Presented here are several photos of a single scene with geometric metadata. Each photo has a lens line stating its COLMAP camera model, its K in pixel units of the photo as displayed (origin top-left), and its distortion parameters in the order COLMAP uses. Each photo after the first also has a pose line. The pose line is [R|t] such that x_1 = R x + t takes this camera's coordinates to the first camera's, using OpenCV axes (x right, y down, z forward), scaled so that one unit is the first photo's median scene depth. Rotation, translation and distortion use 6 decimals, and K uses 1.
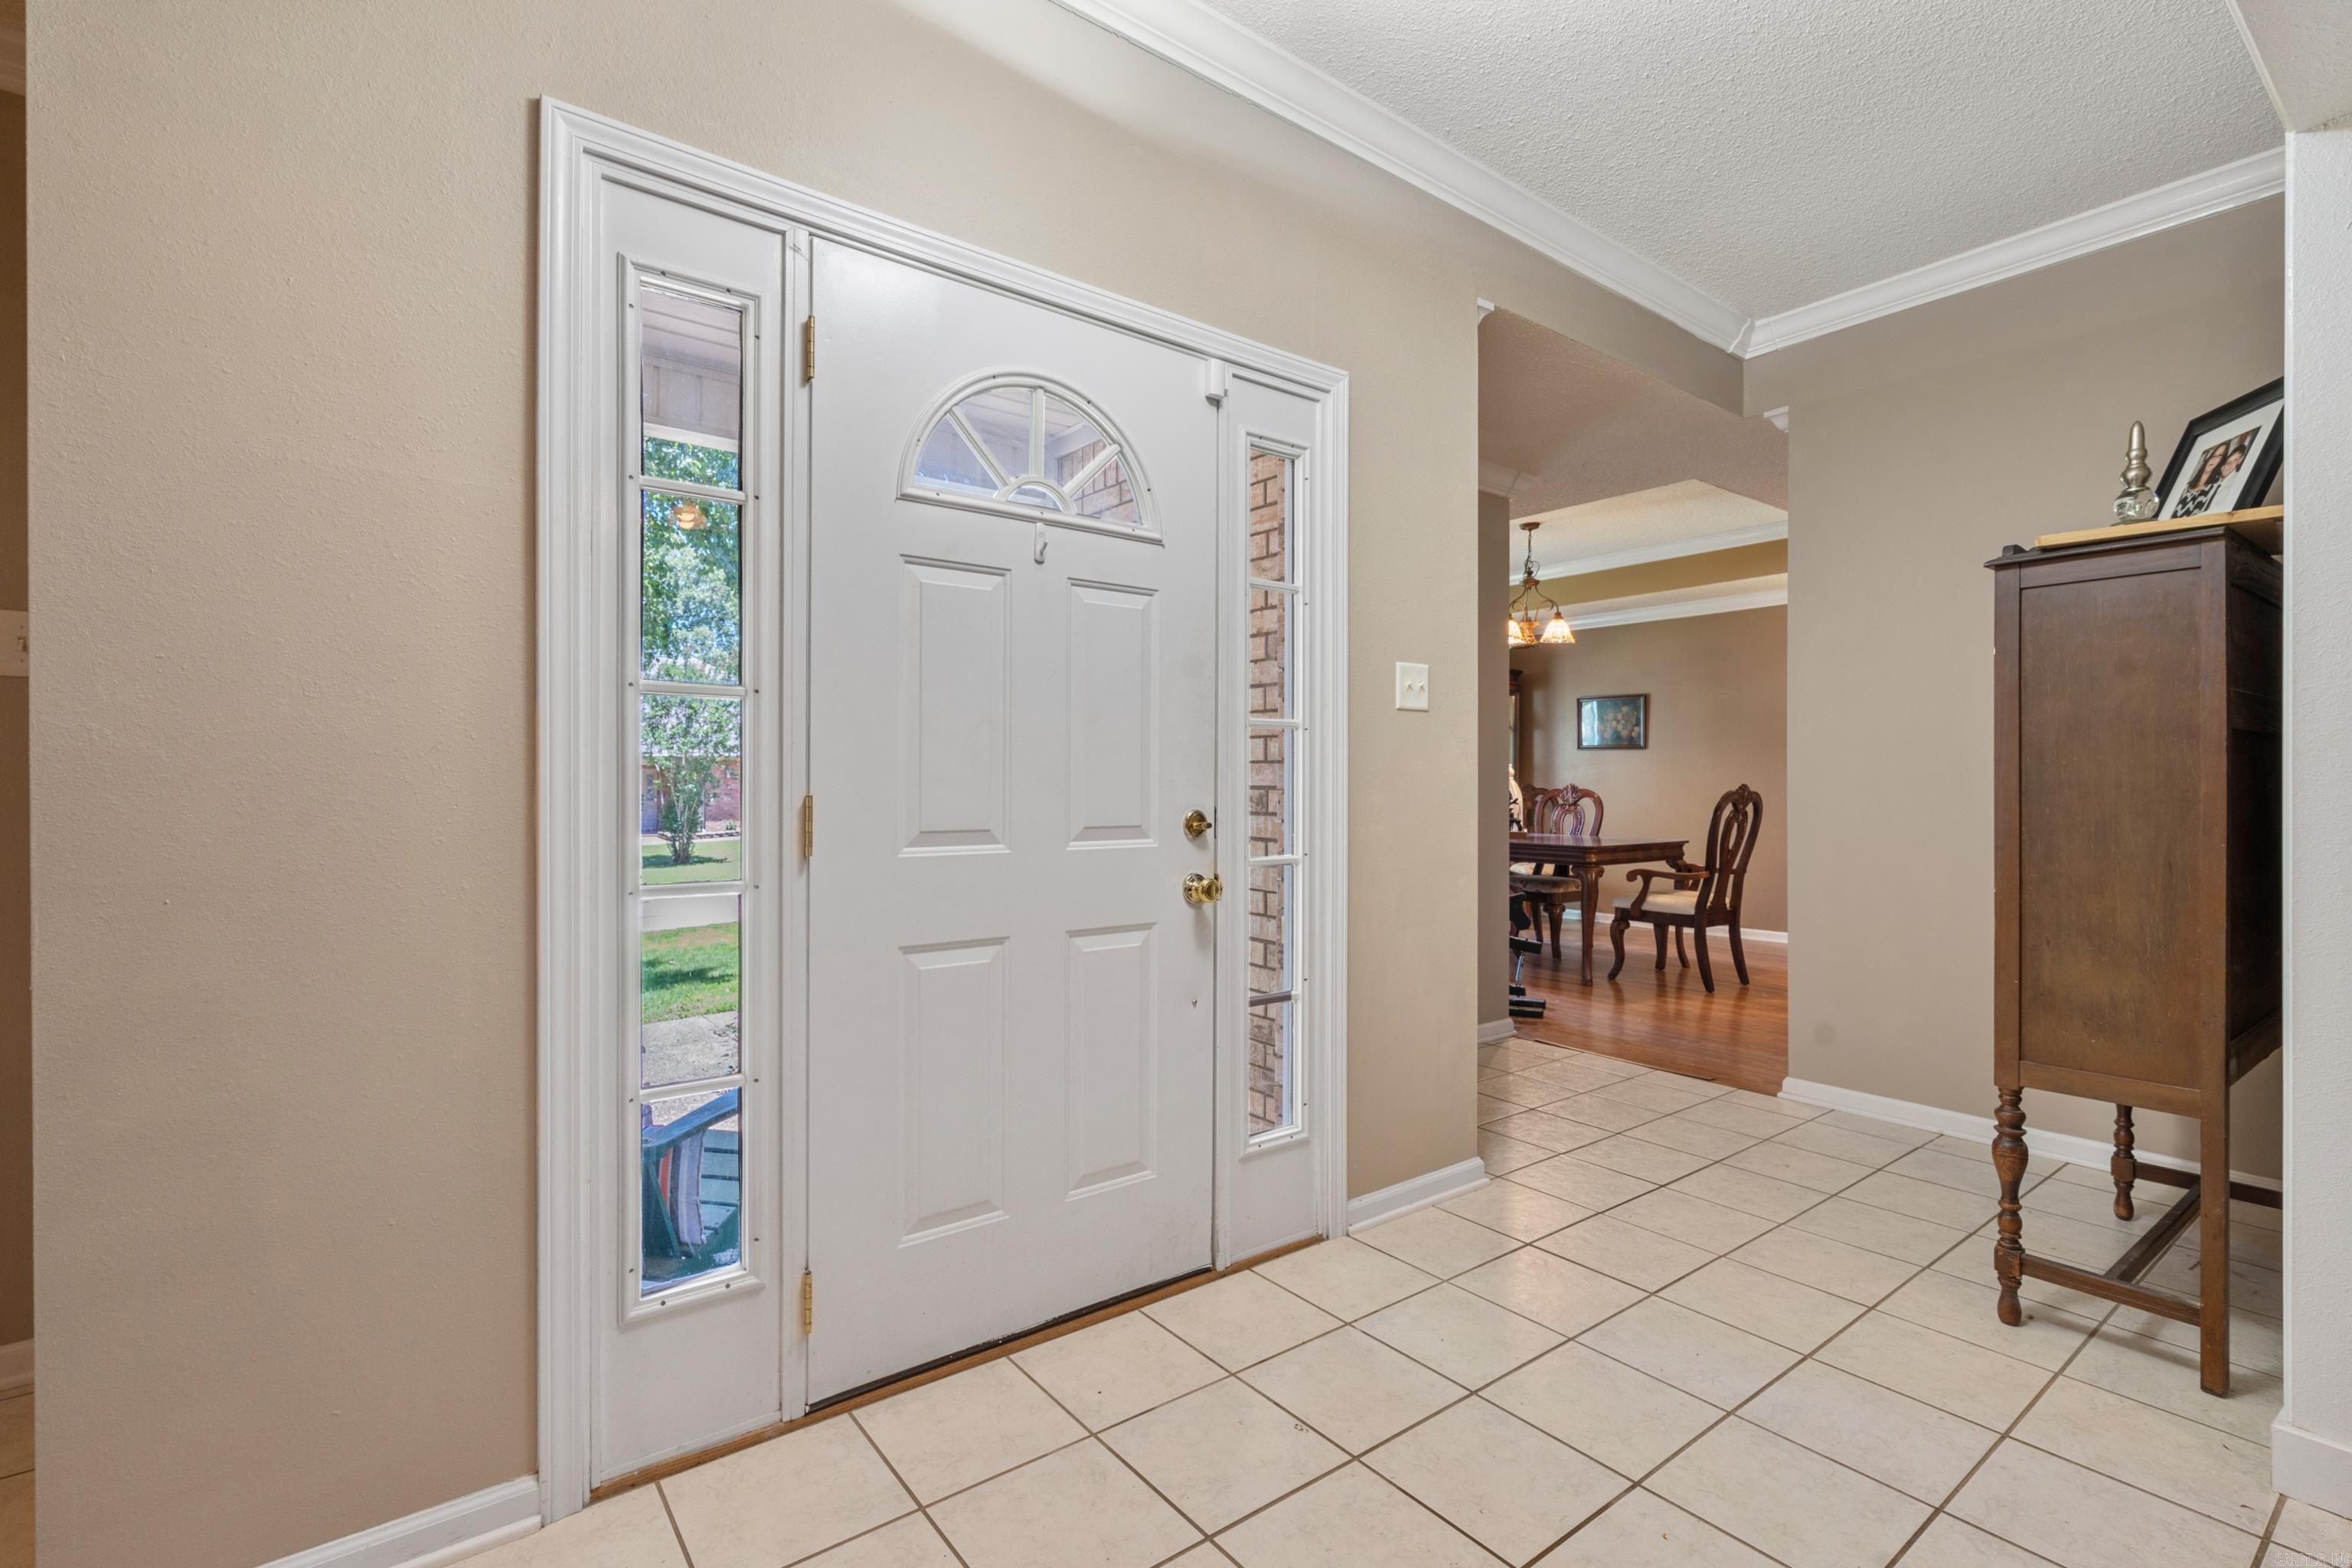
lens RADIAL K [[1075.6, 0, 1173.8], [0, 1075.6, 788.9], [0, 0, 1]] dist [-0.011614, 0.002140]
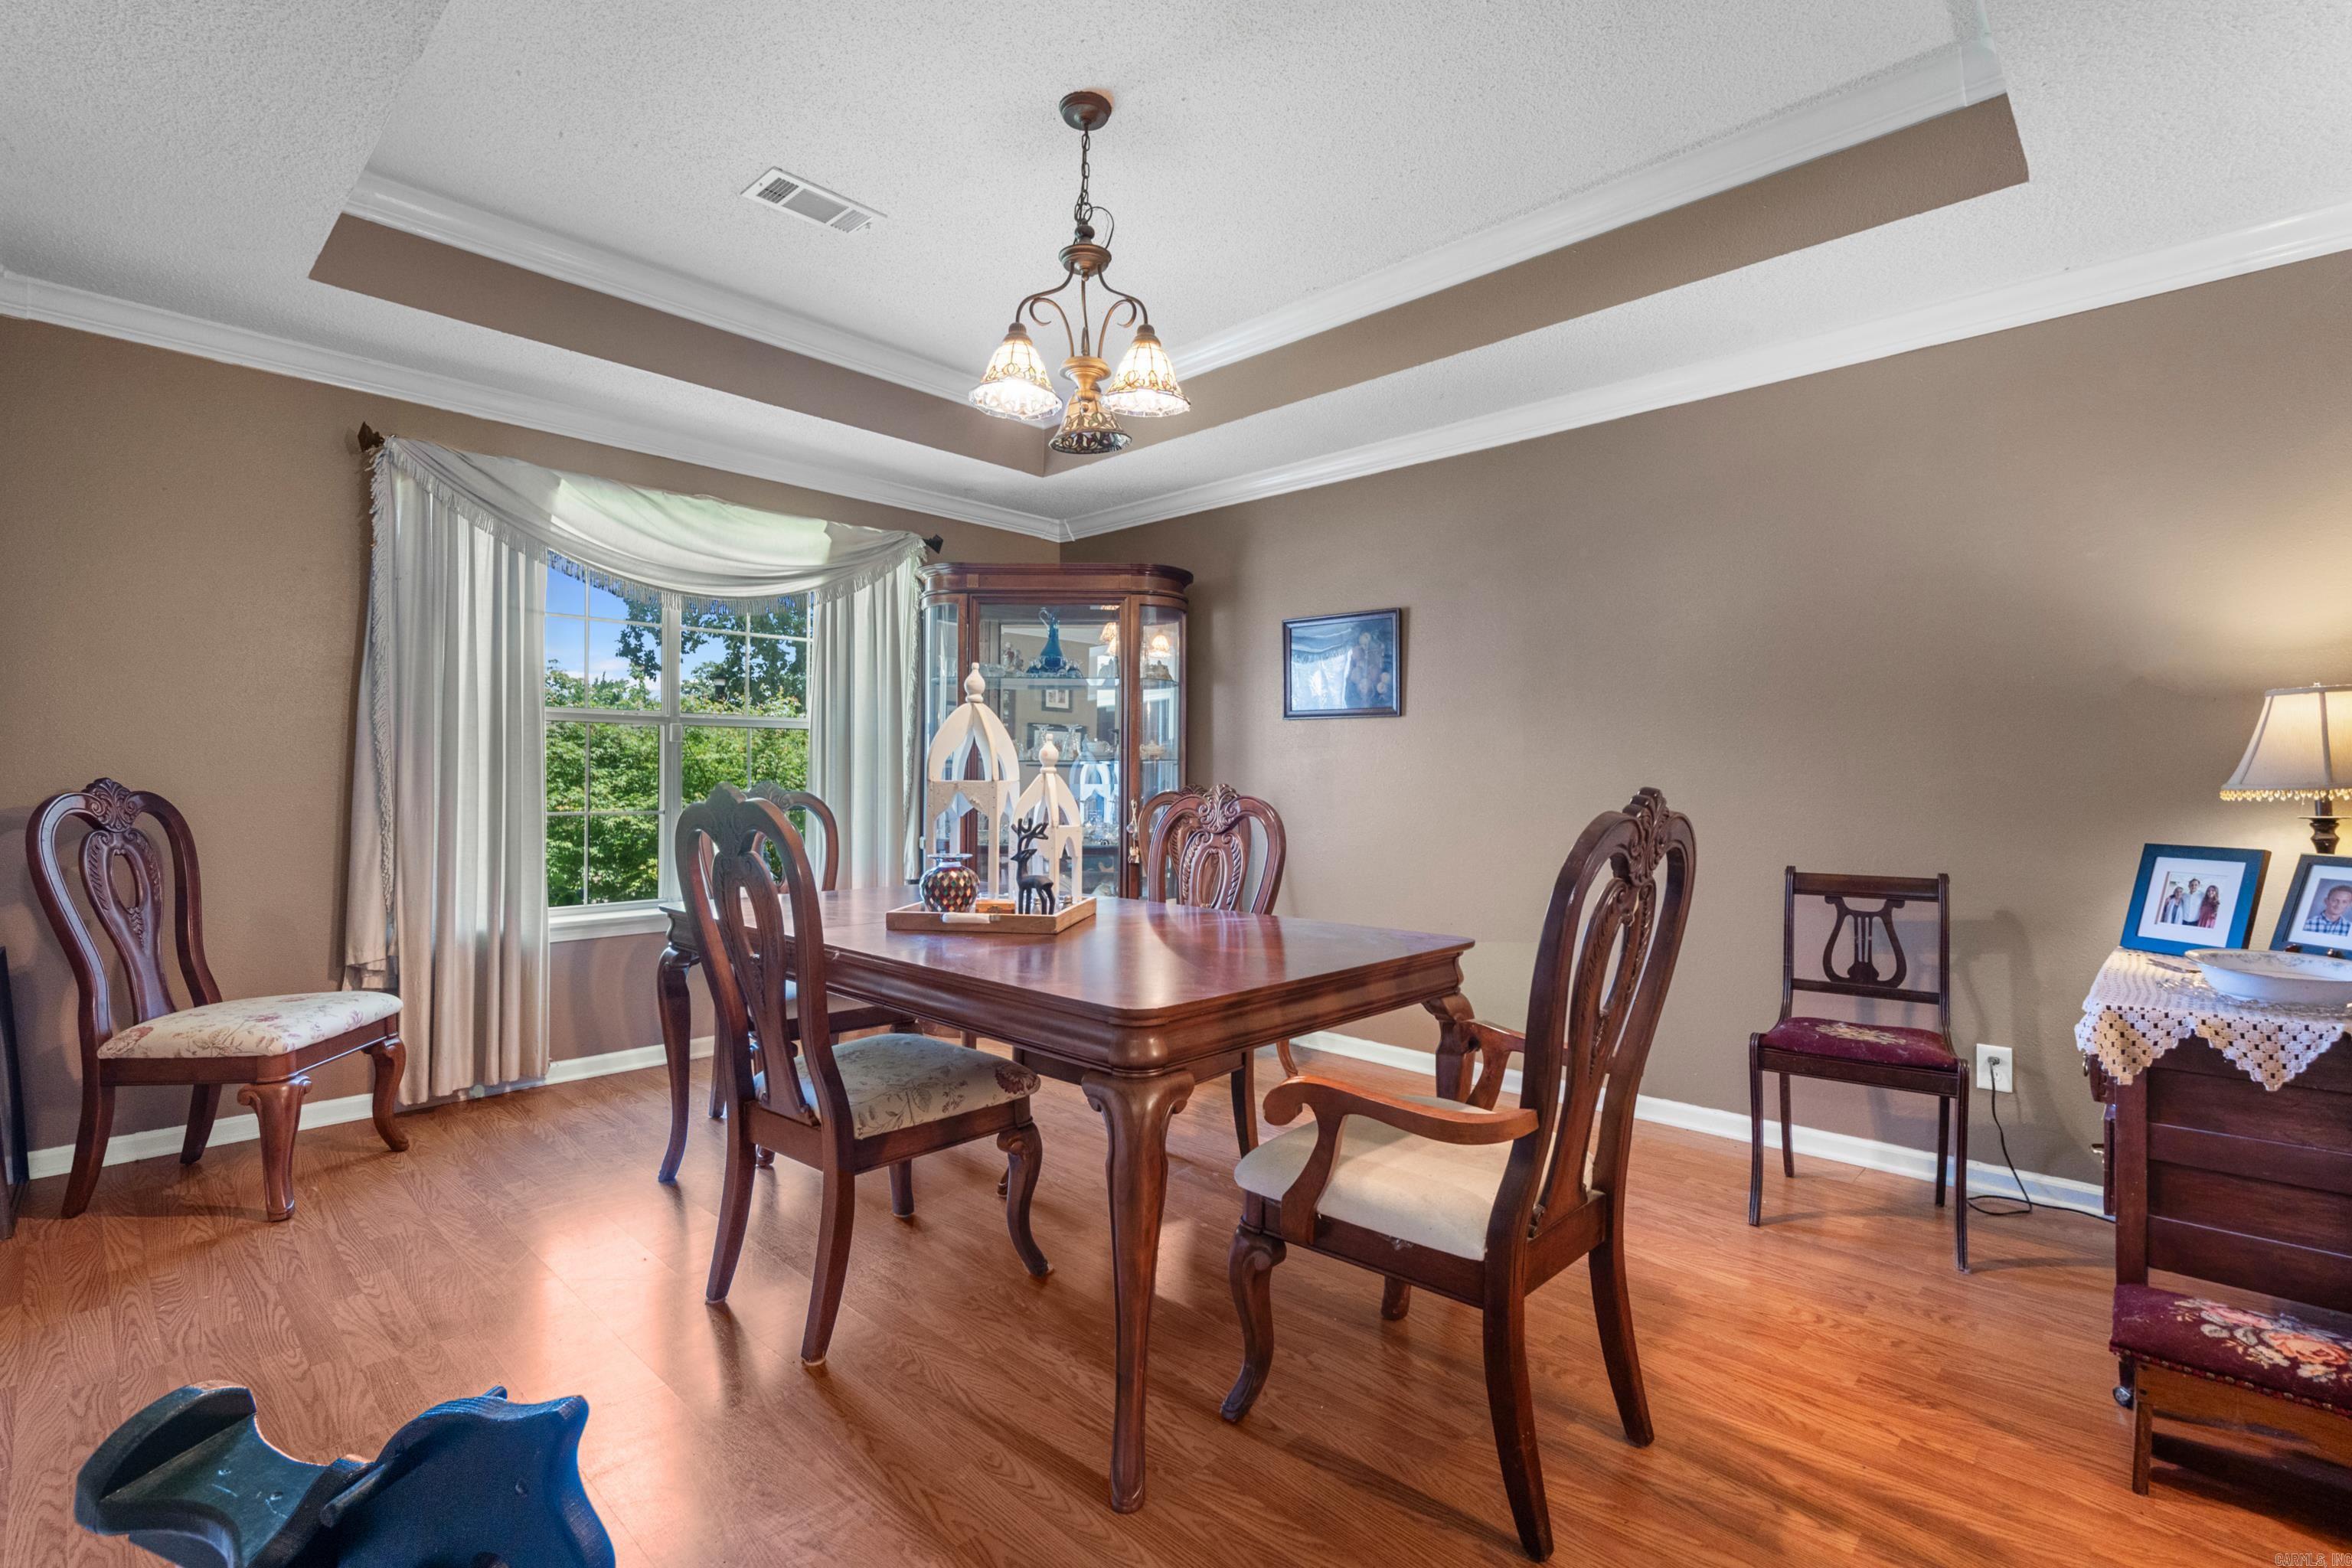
lens RADIAL K [[1075.6, 0, 1175.3], [0, 1075.6, 786.3], [0, 0, 1]] dist [-0.011614, 0.002140]
pose [[0.986747, 0.003977, 0.162220, 0.321020], [-0.003965, 0.999992, -0.000395, -0.004178], [-0.162220, -0.000254, 0.986755, 0.657411]]
